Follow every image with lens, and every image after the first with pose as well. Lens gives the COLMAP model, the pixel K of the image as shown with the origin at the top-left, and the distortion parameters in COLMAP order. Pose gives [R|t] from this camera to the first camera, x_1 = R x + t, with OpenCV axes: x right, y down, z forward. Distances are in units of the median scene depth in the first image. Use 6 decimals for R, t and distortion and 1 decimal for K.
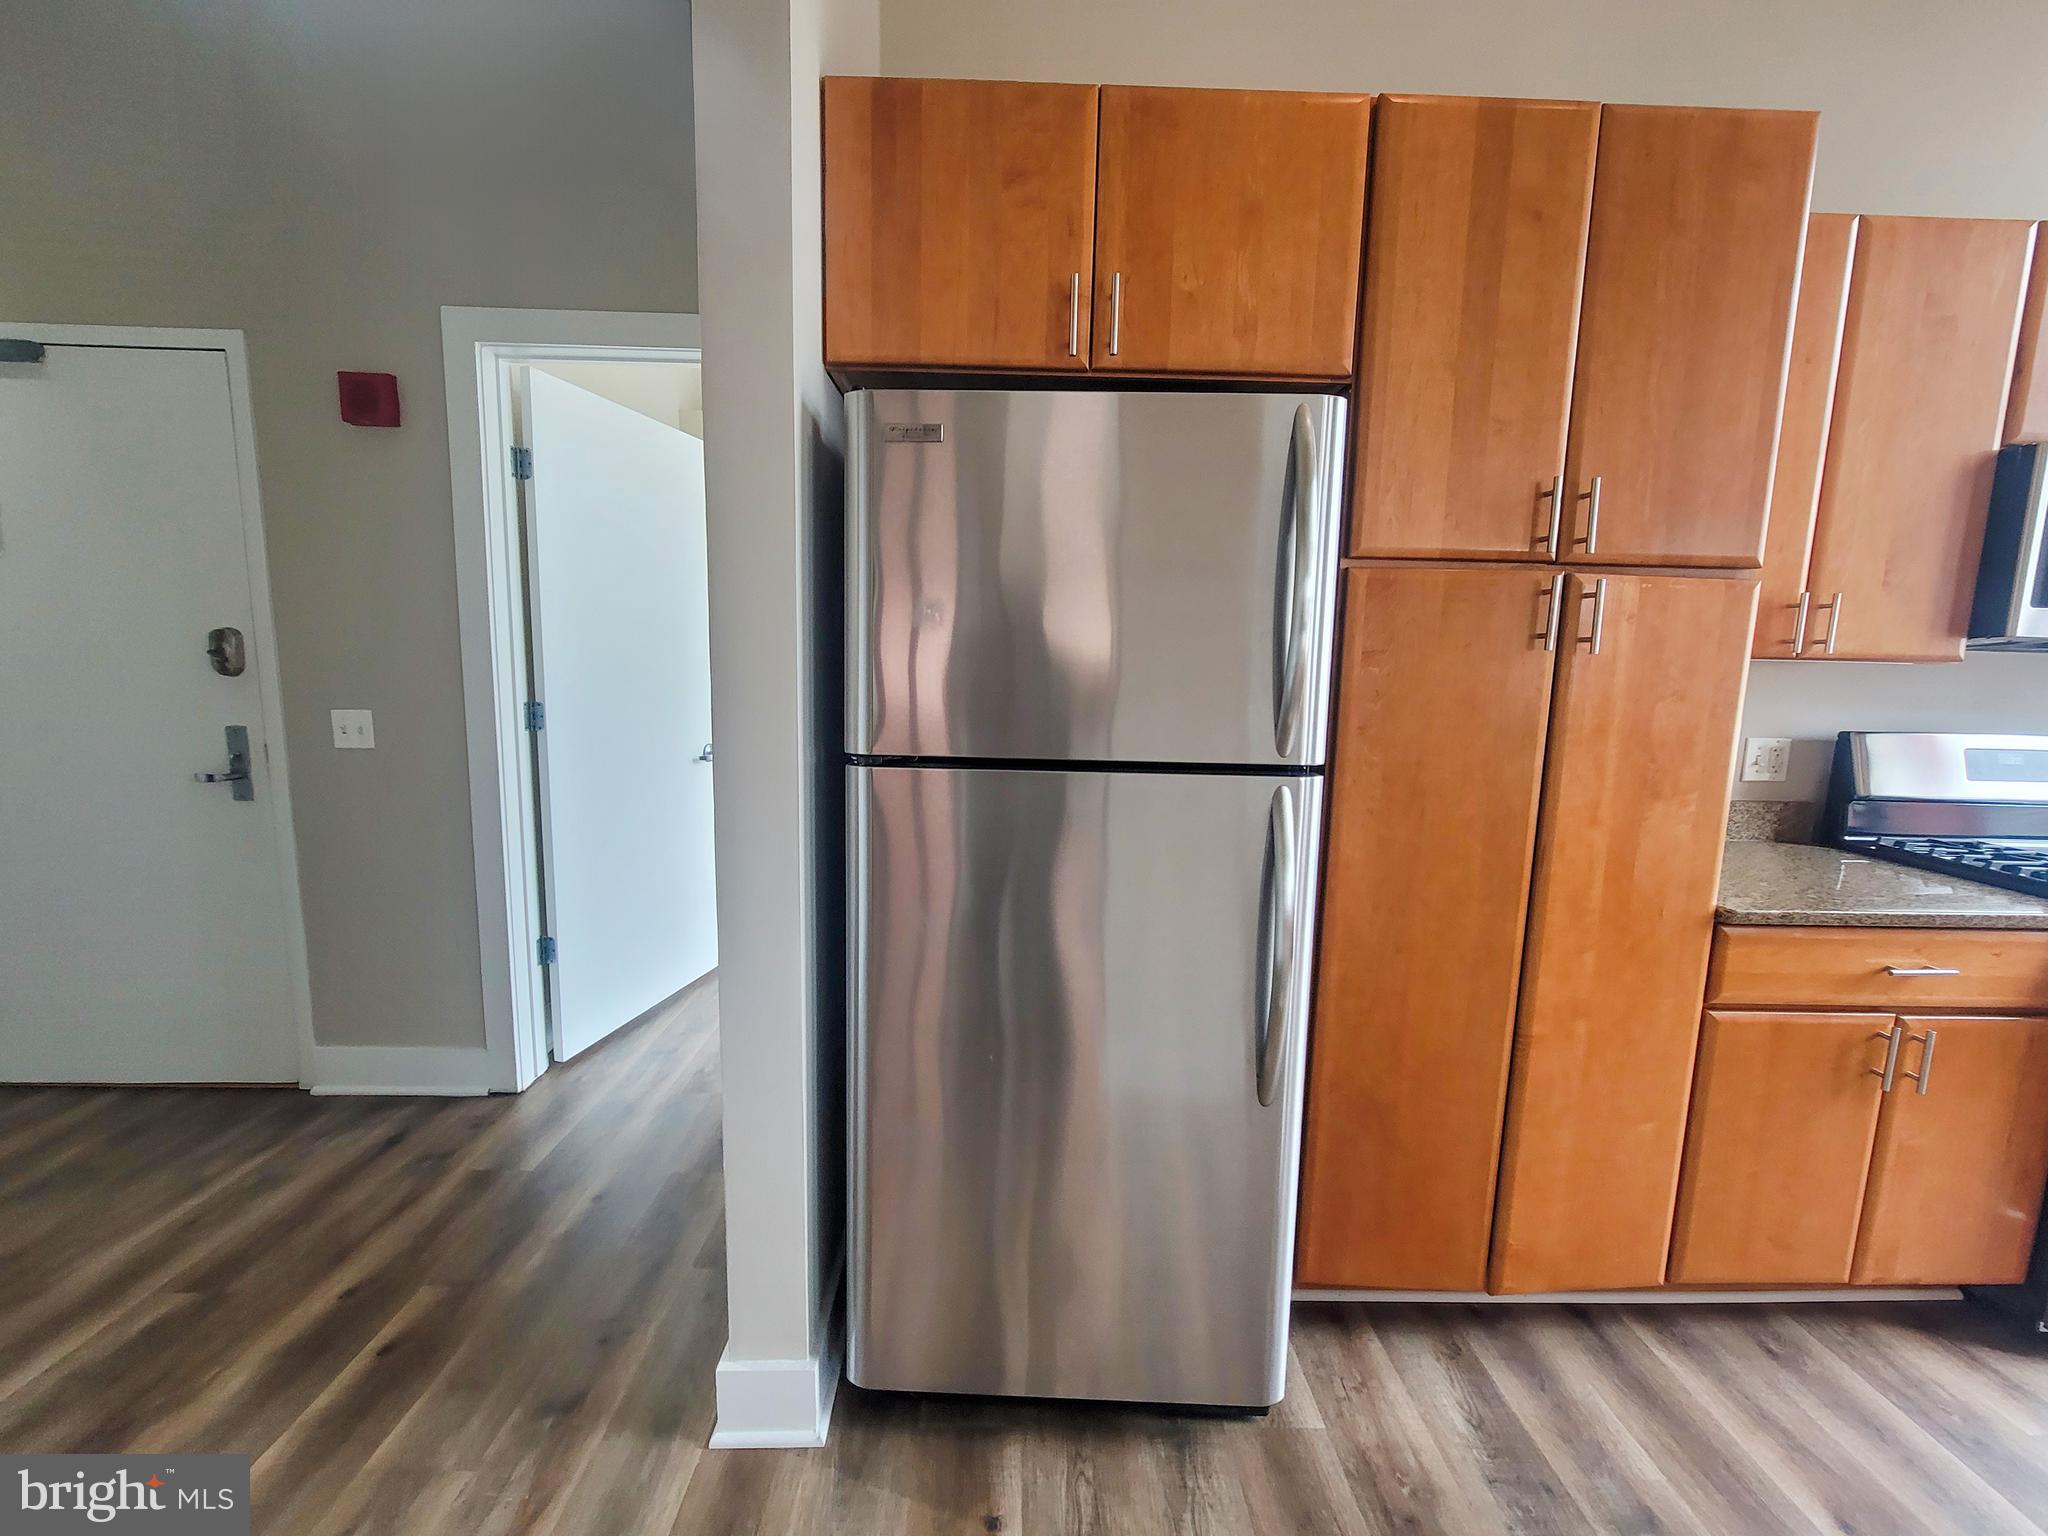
lens RADIAL K [[837.9, 0, 1015.0], [0, 837.9, 769.6], [0, 0, 1]] dist [-0.003322, -0.000005]
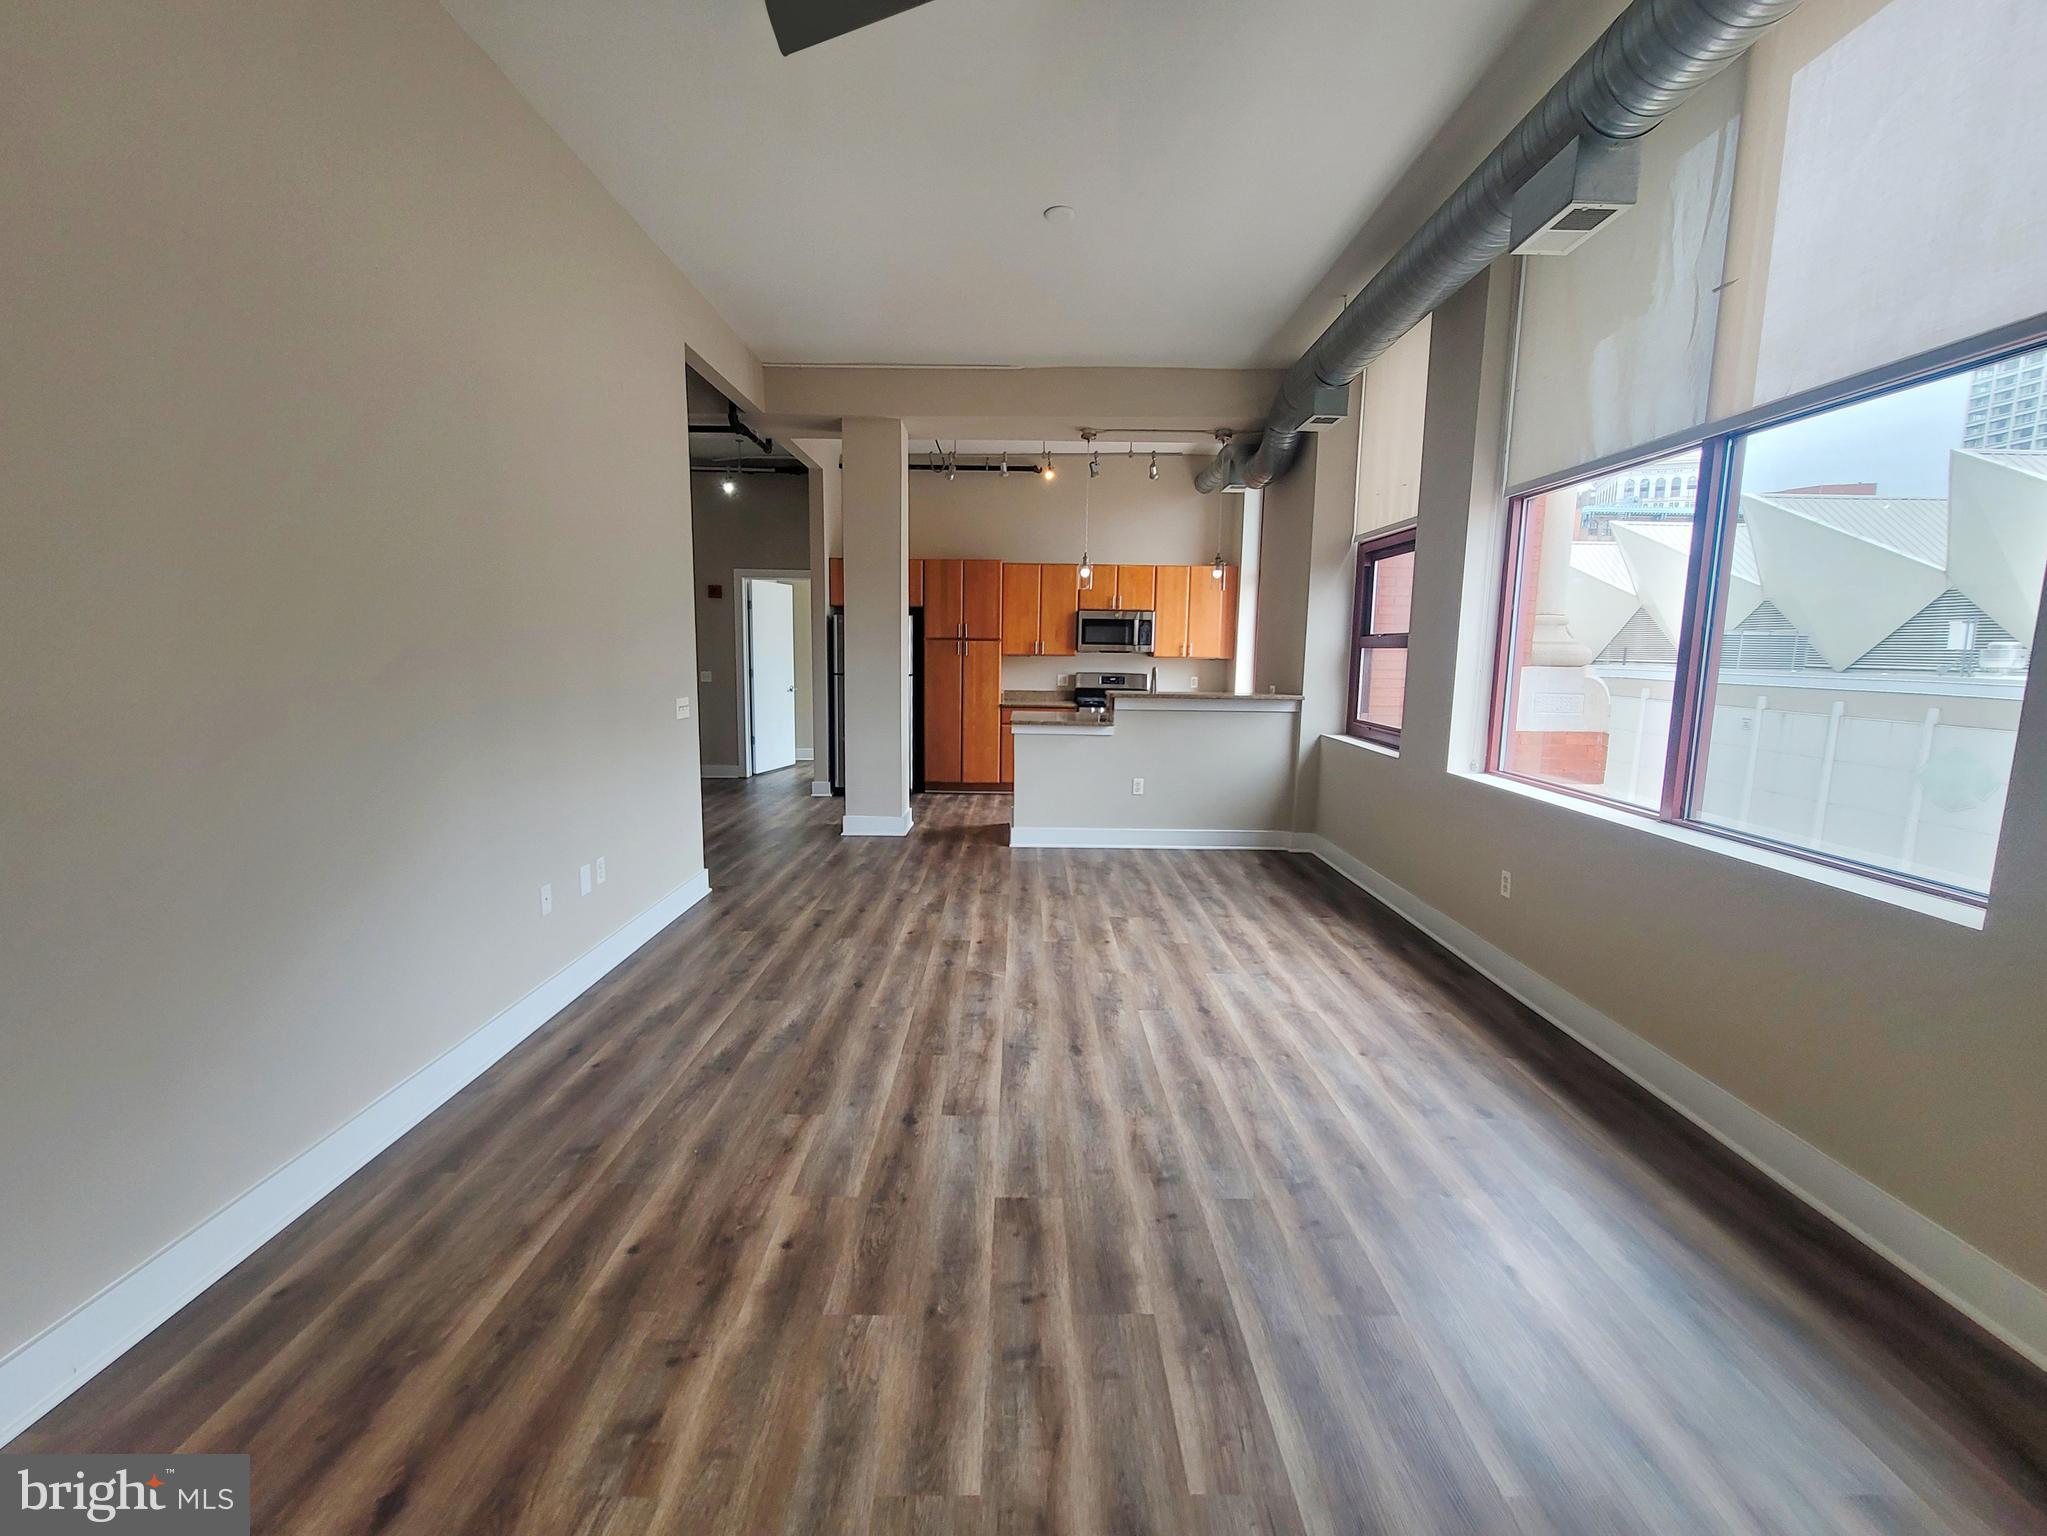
lens RADIAL K [[873.0, 0, 1028.4], [0, 873.0, 761.6], [0, 0, 1]] dist [-0.003194, -0.000297]
pose [[0.999982, -0.004830, 0.003678, 1.048148], [0.004840, 0.999984, -0.002881, 0.576184], [-0.003664, 0.002898, 0.999989, -4.708788]]
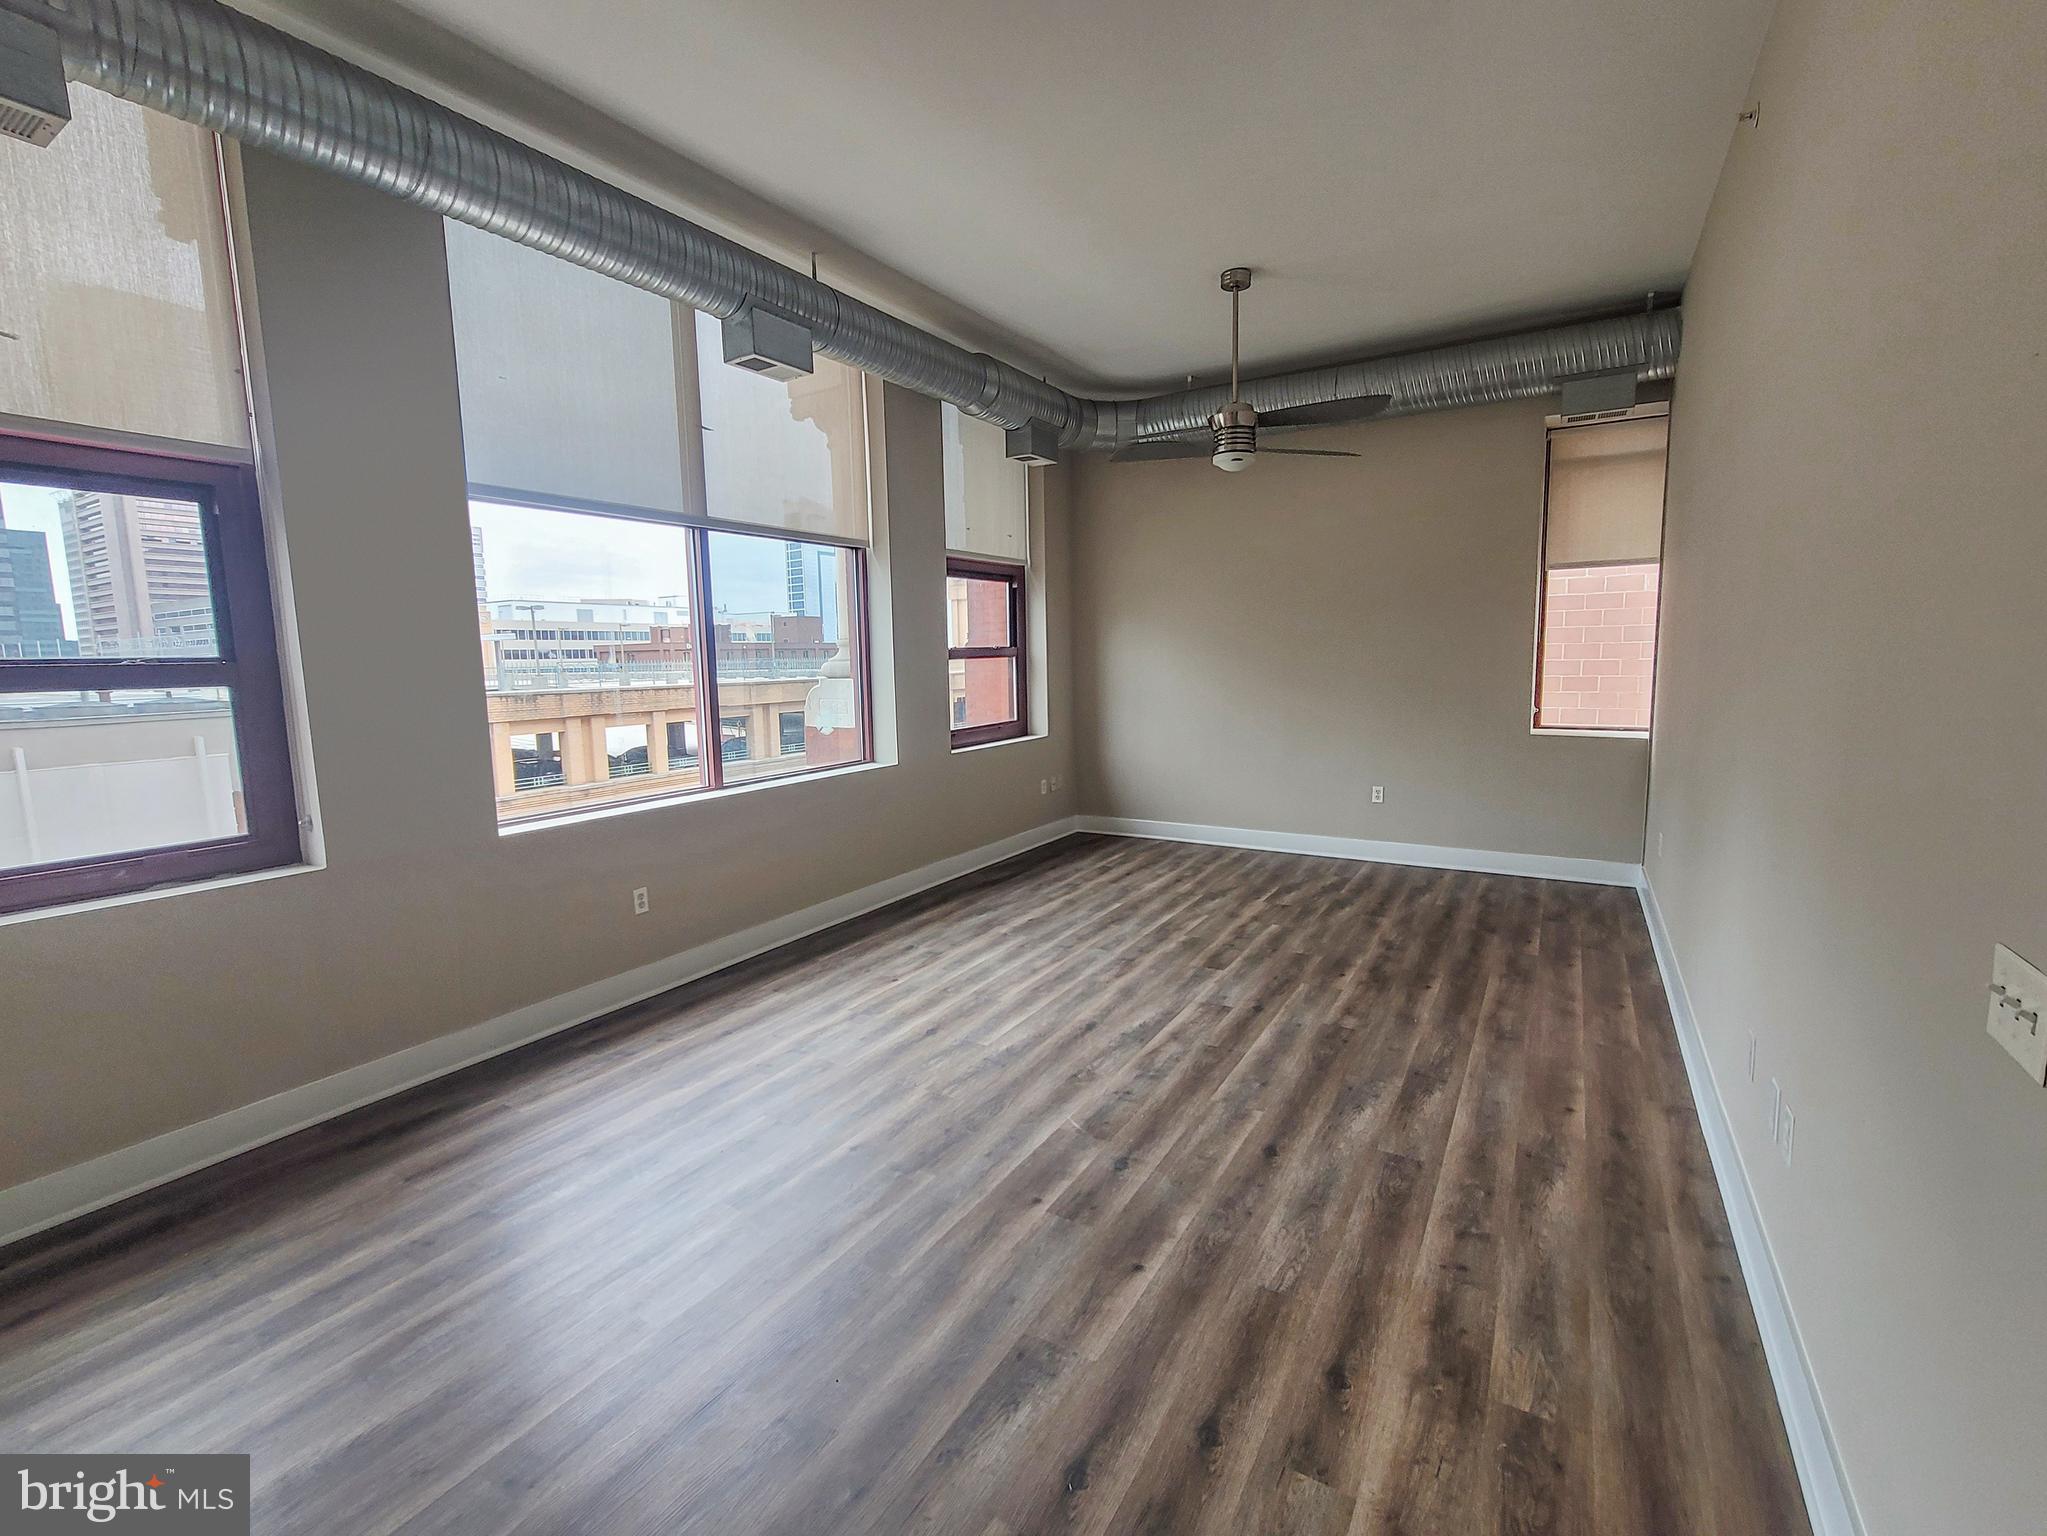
lens RADIAL K [[893.2, 0, 1008.9], [0, 893.2, 765.5], [0, 0, 1]] dist [-0.003216, -0.000060]
pose [[-0.846917, -0.064098, 0.527848, 0.103236], [0.078394, 0.966808, 0.243182, -0.036720], [-0.525915, 0.247335, -0.813781, -0.608681]]
